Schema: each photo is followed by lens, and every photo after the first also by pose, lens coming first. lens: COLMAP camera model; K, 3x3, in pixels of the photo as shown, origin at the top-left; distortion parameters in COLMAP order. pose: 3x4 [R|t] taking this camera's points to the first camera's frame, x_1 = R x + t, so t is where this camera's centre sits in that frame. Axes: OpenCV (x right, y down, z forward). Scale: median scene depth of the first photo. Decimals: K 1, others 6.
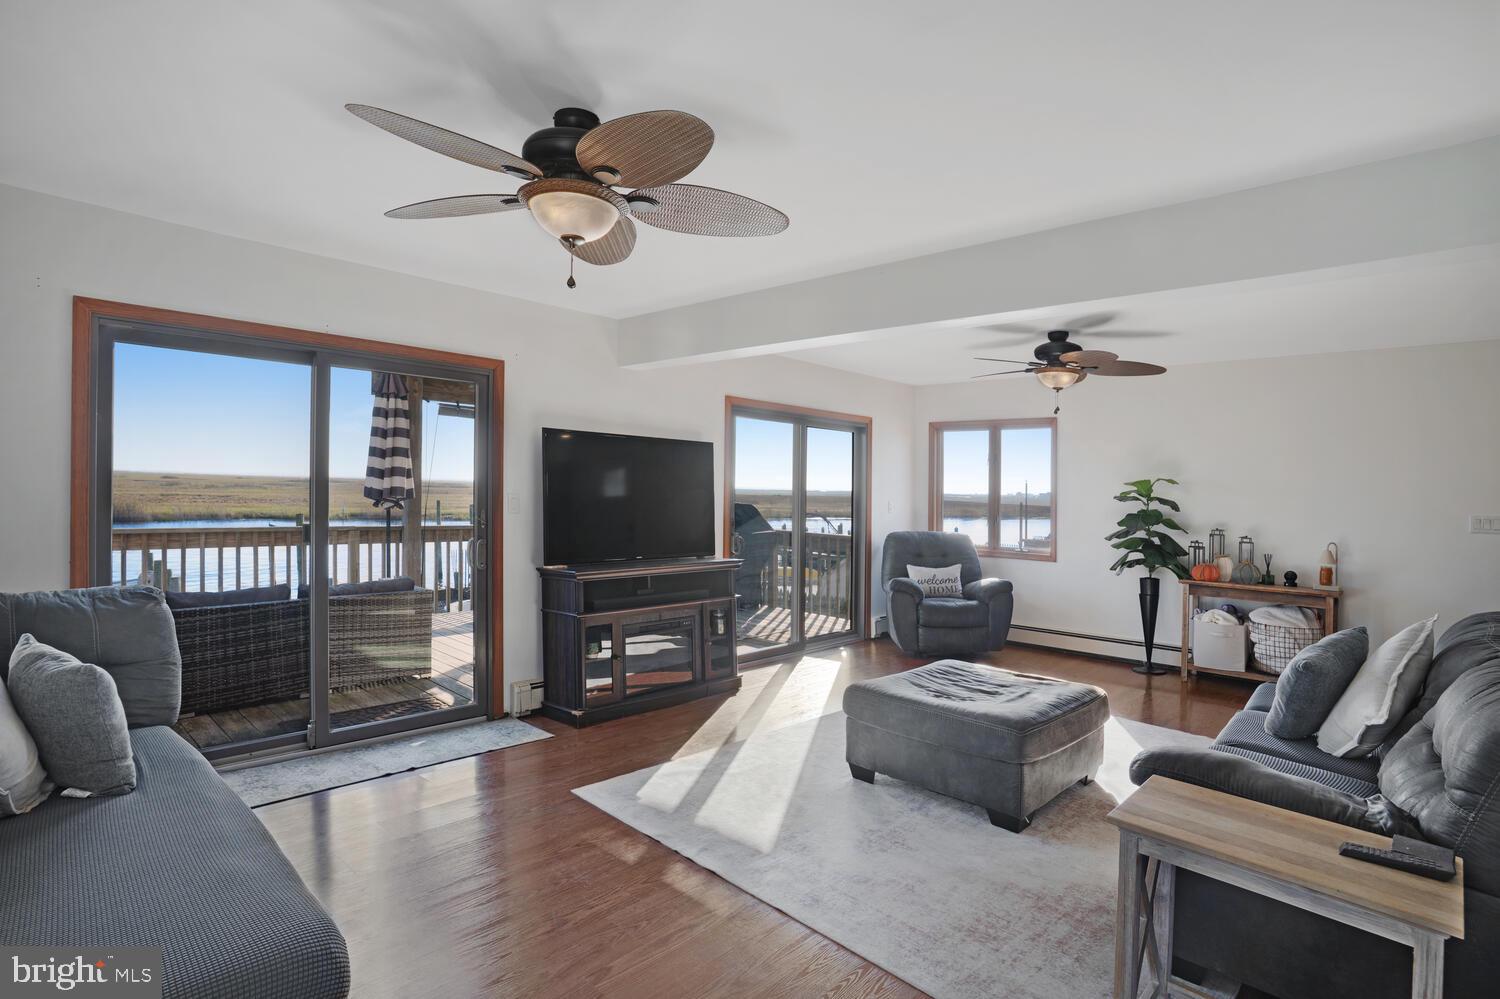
lens RADIAL K [[769.5, 0, 757.1], [0, 769.5, 473.6], [0, 0, 1]] dist [-0.002046, -0.000202]
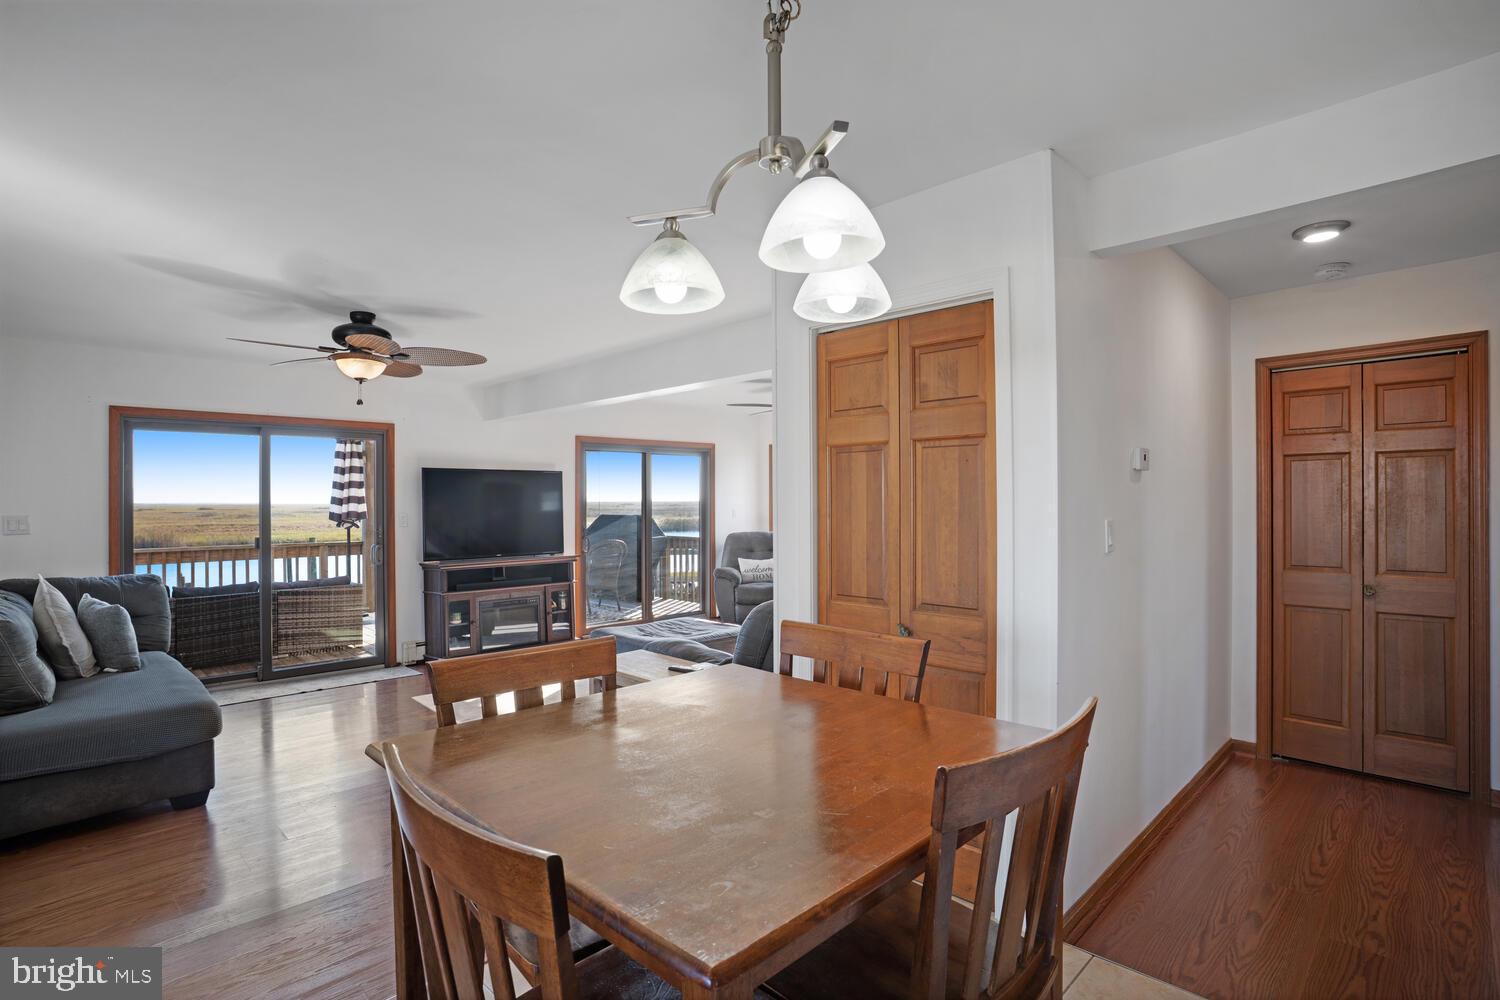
lens RADIAL K [[741.7, 0, 751.7], [0, 741.7, 462.1], [0, 0, 1]] dist [-0.016291, 0.000222]
pose [[0.999282, -0.035292, -0.013752, 0.314595], [0.034827, 0.998858, -0.032700, -0.002322], [0.014890, 0.032198, 0.999371, -0.341527]]
